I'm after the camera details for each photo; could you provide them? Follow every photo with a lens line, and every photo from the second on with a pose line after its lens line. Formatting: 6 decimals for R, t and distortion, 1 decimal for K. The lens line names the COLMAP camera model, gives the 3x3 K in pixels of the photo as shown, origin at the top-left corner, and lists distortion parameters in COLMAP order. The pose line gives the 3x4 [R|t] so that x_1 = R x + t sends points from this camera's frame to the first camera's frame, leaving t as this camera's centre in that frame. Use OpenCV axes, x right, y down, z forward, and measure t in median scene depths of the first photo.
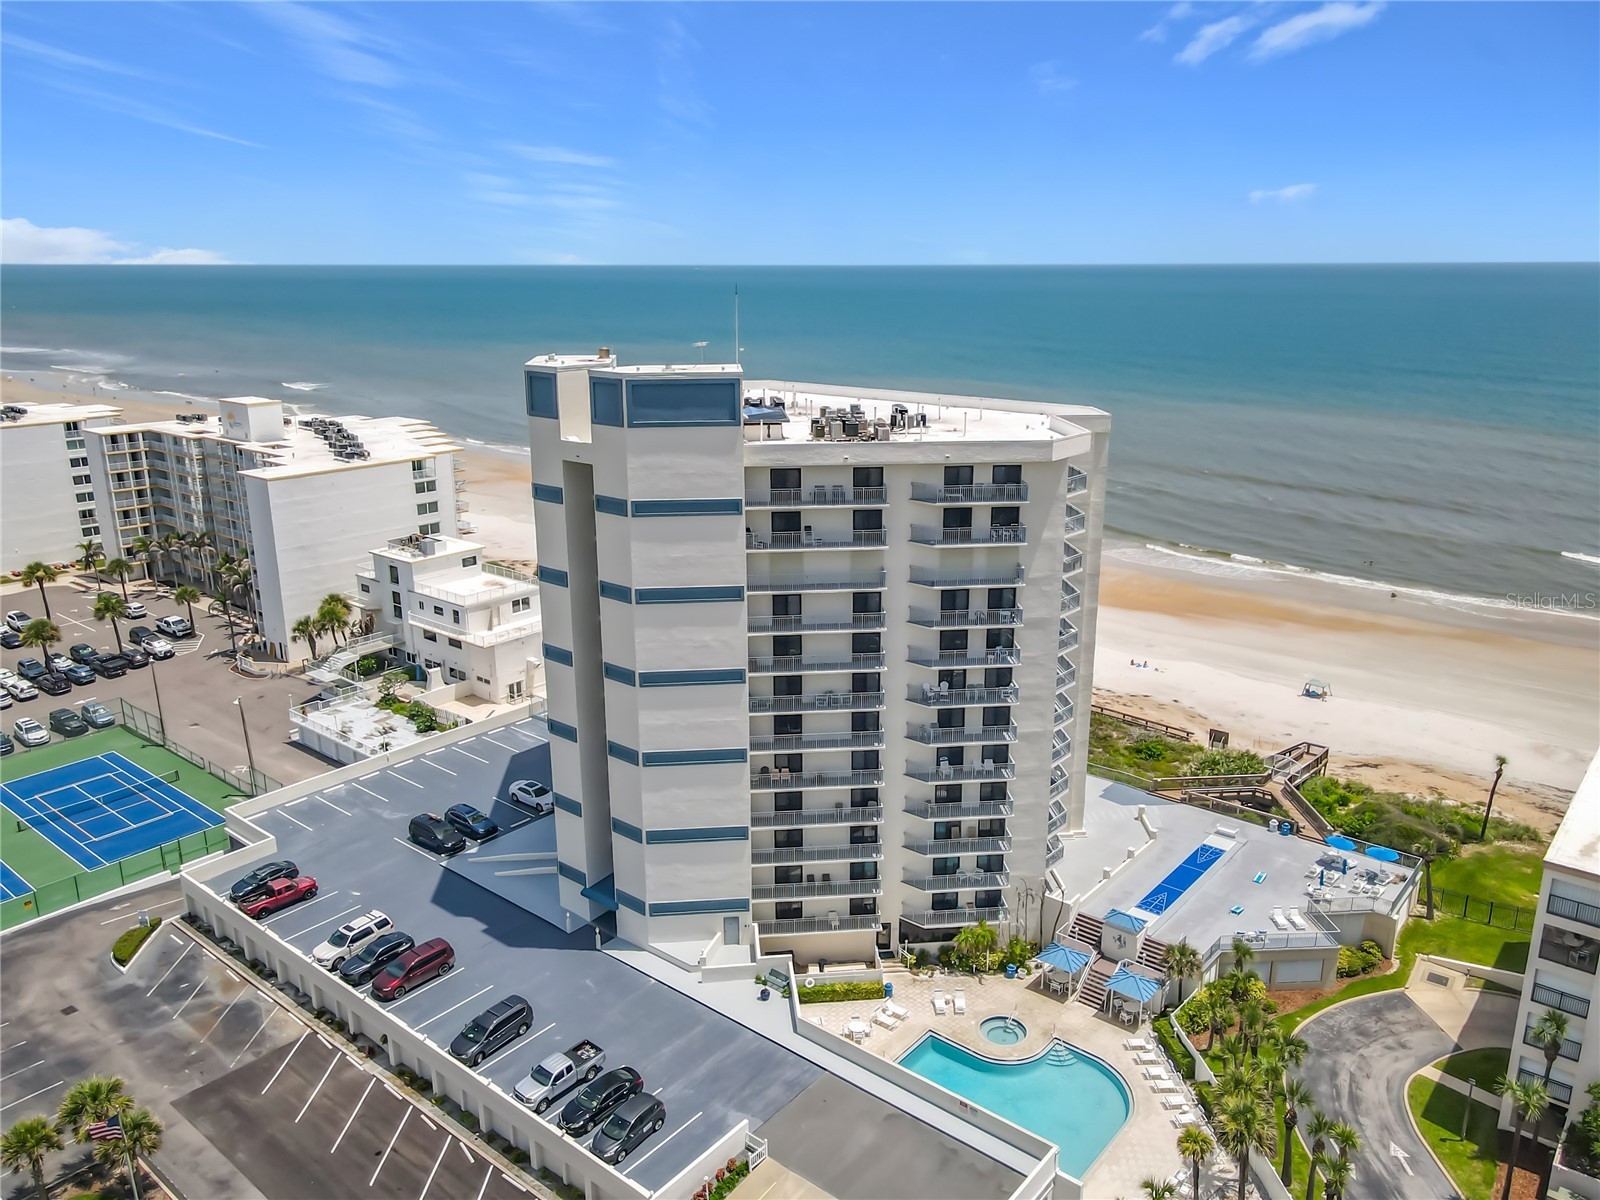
lens RADIAL K [[1188.3, 0, 809.9], [0, 1188.3, 604.4], [0, 0, 1]] dist [-0.006028, 0.031157]
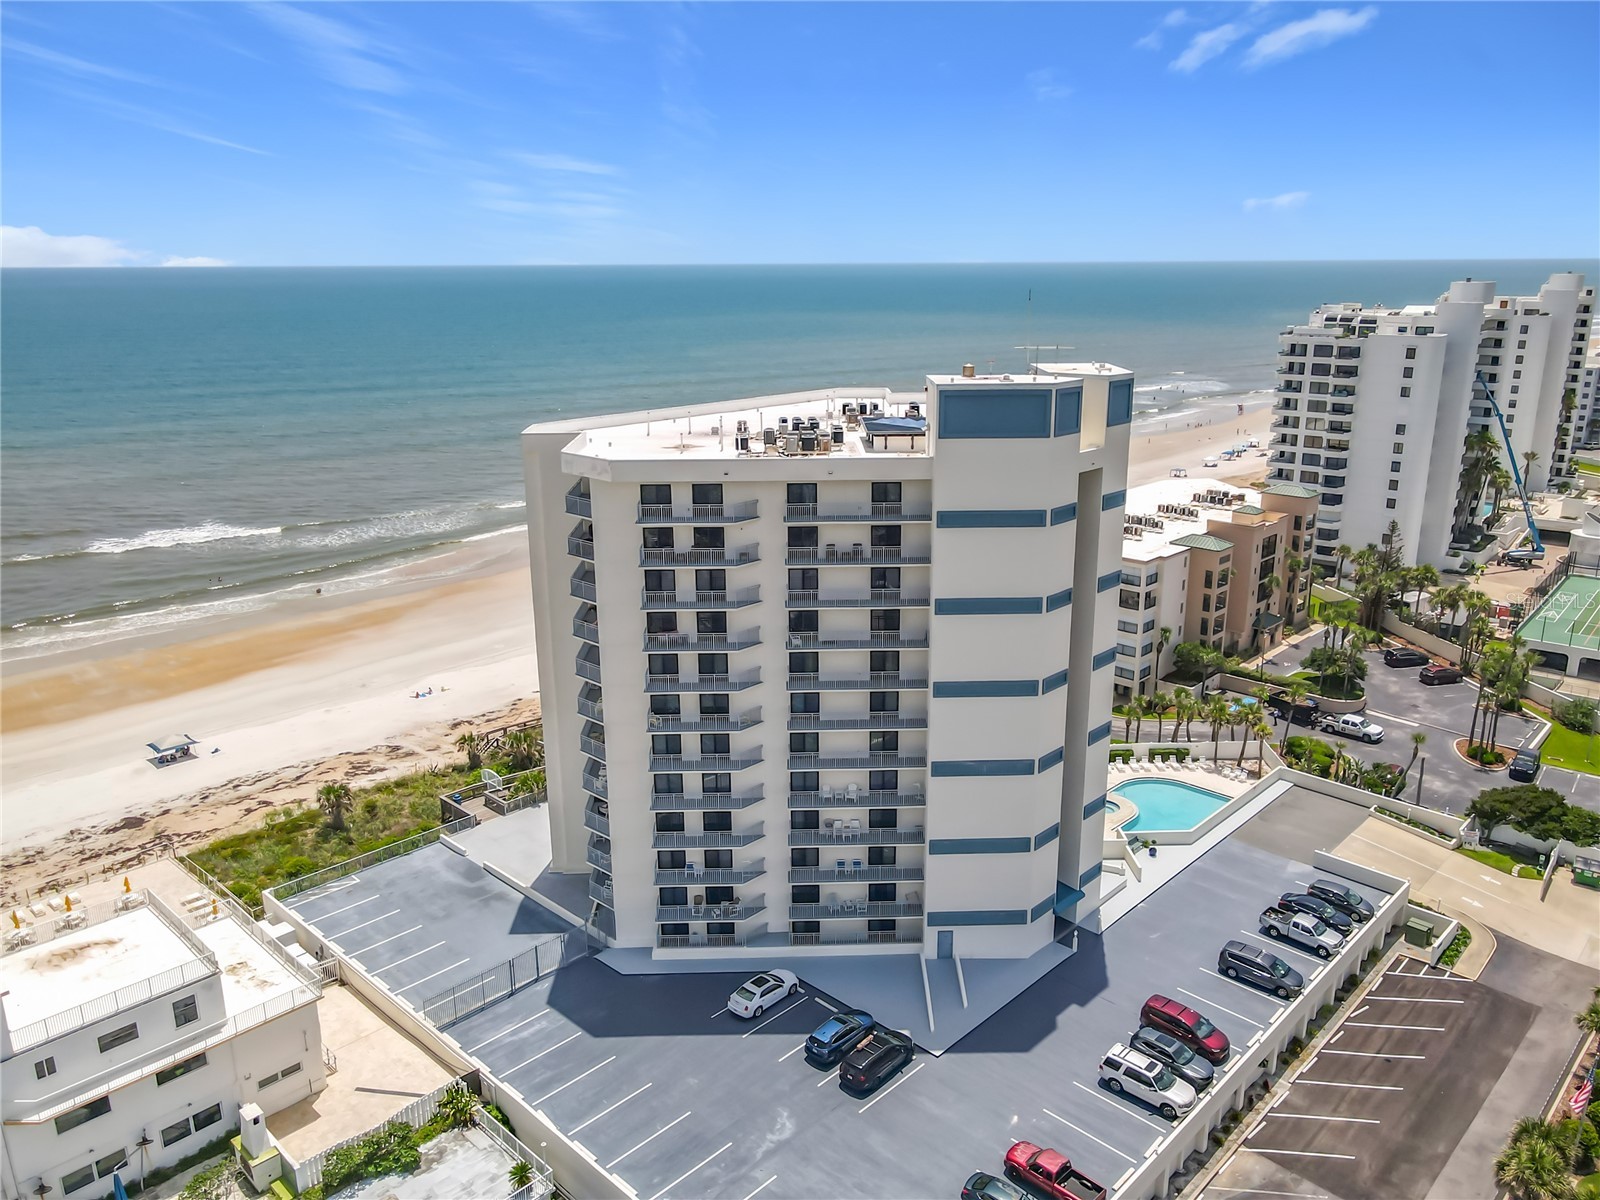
lens RADIAL K [[1188.3, 0, 809.9], [0, 1188.3, 604.4], [0, 0, 1]] dist [-0.006028, 0.031157]
pose [[0.076297, -0.276482, 0.957985, -1.108412], [0.288533, 0.925801, 0.244214, -0.300333], [-0.954425, 0.257777, 0.150411, 1.010233]]
